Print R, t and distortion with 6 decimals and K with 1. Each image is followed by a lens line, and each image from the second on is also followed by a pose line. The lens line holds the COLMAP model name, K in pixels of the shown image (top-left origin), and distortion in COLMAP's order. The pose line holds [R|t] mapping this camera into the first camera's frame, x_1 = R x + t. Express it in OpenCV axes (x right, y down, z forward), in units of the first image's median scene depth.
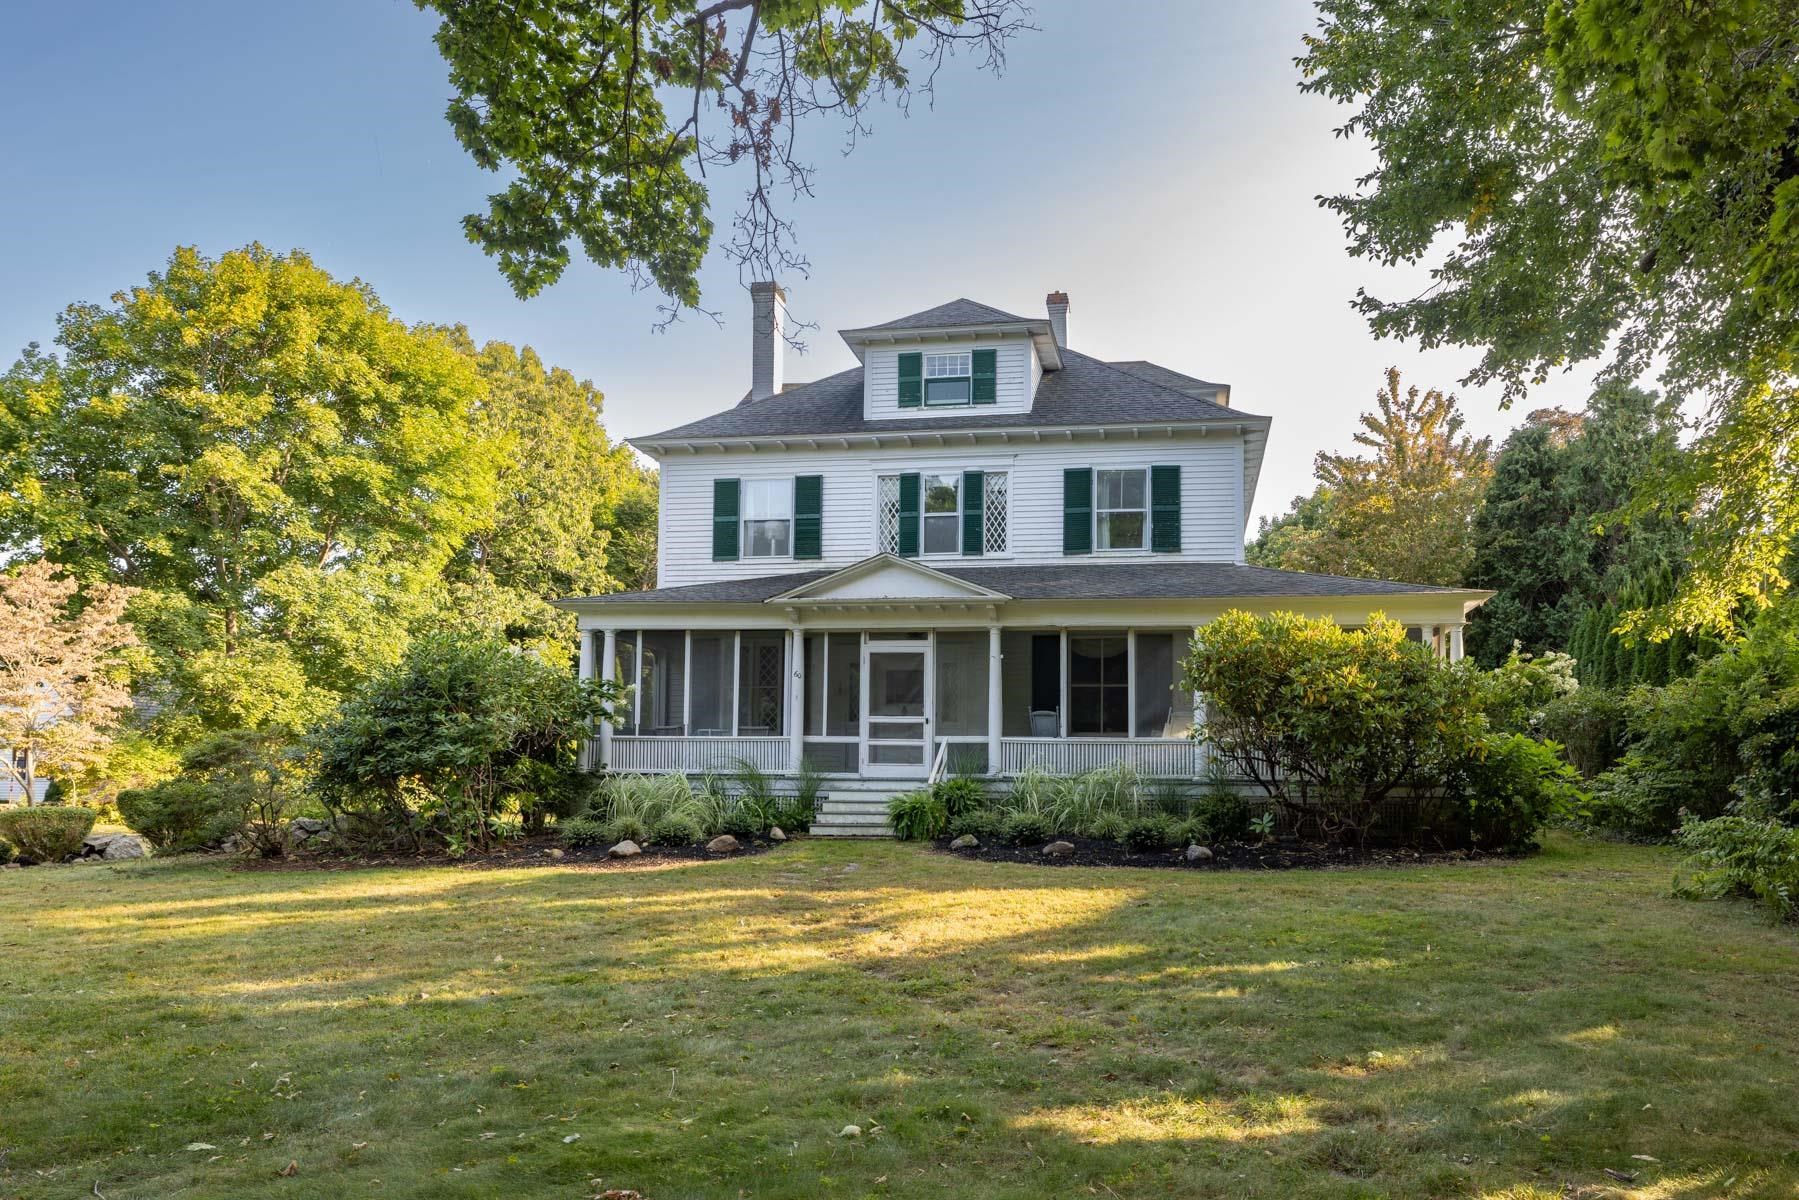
lens RADIAL K [[1304.6, 0, 899.5], [0, 1304.6, 600.0], [0, 0, 1]] dist [0.000152, -0.000248]
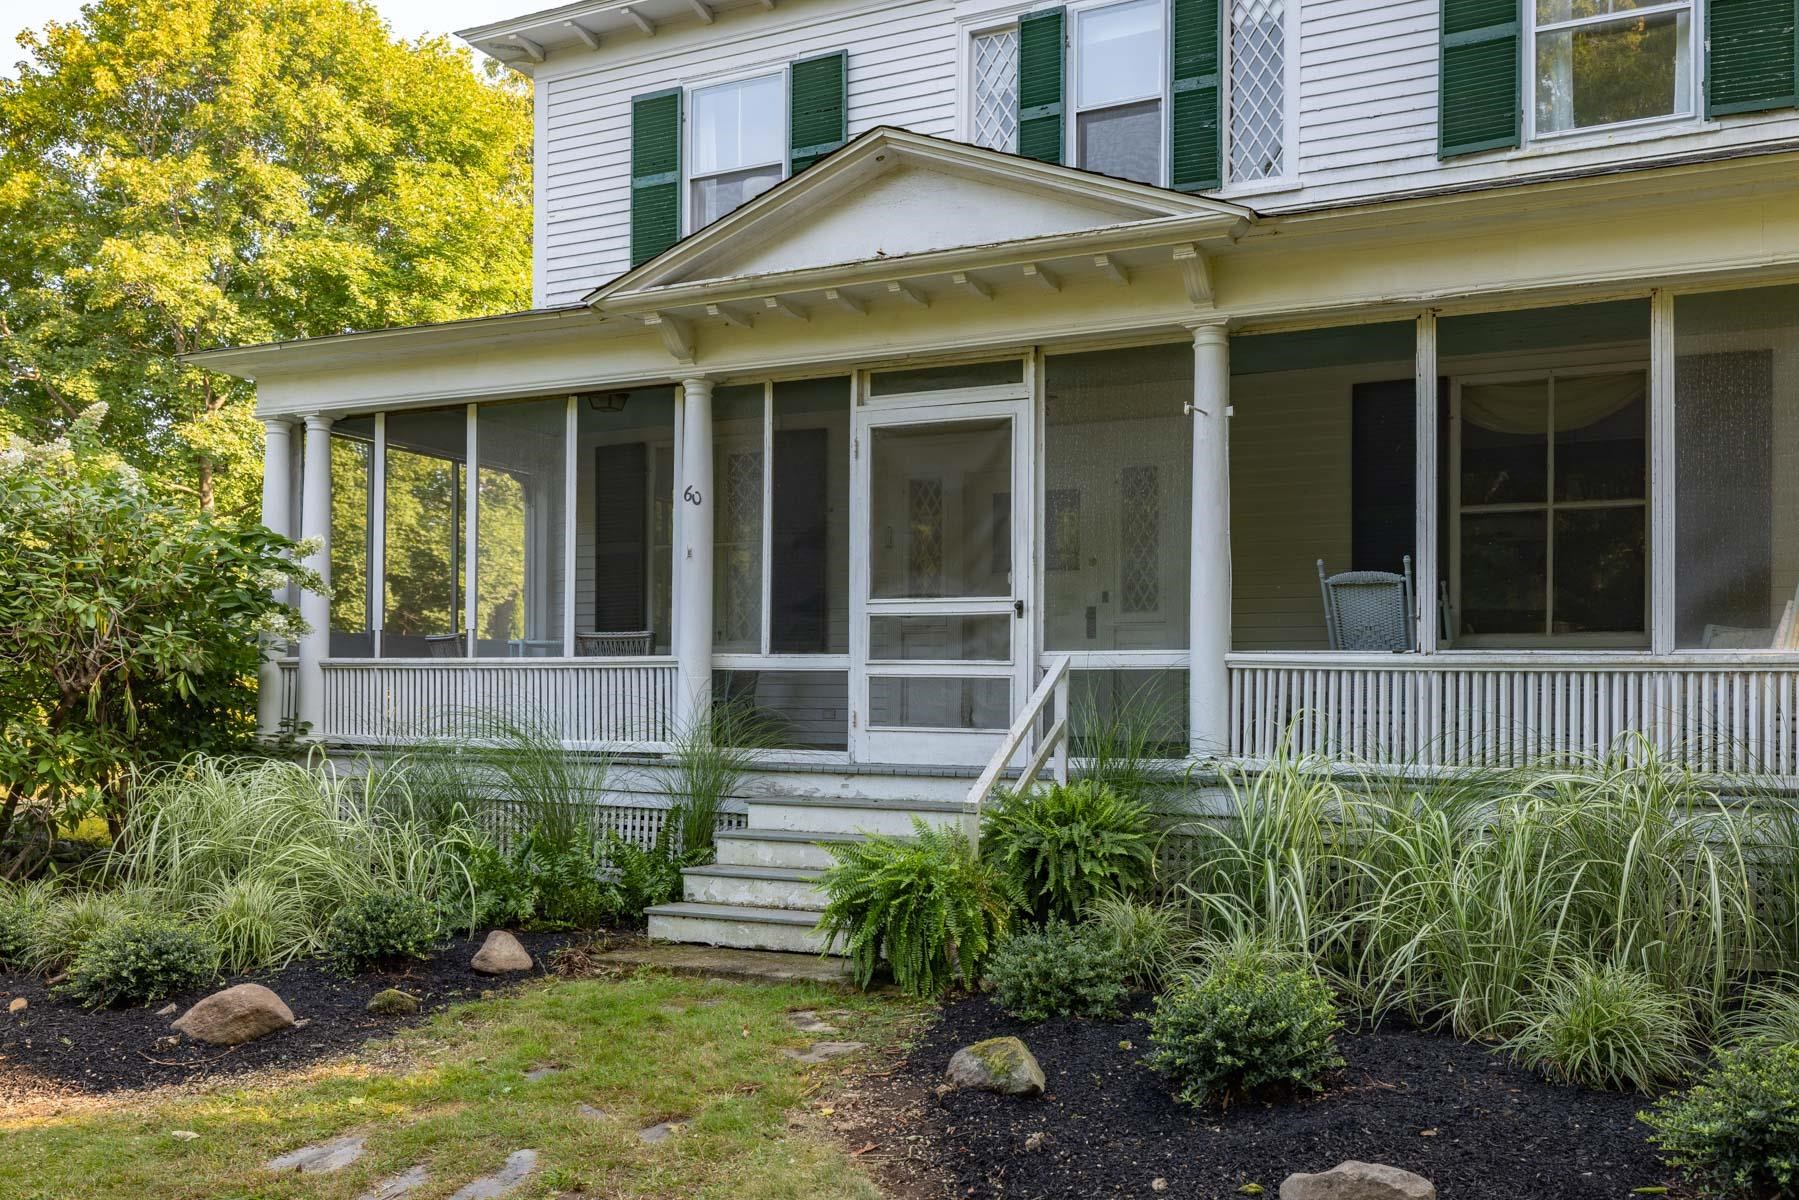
lens RADIAL K [[1418.9, 0, 894.7], [0, 1418.9, 644.5], [0, 0, 1]] dist [-0.002018, 0.000167]
pose [[0.964980, -0.012768, -0.262012, 0.087522], [0.040439, 0.994116, 0.100488, 0.060938], [0.259187, -0.107565, 0.959819, 0.607214]]
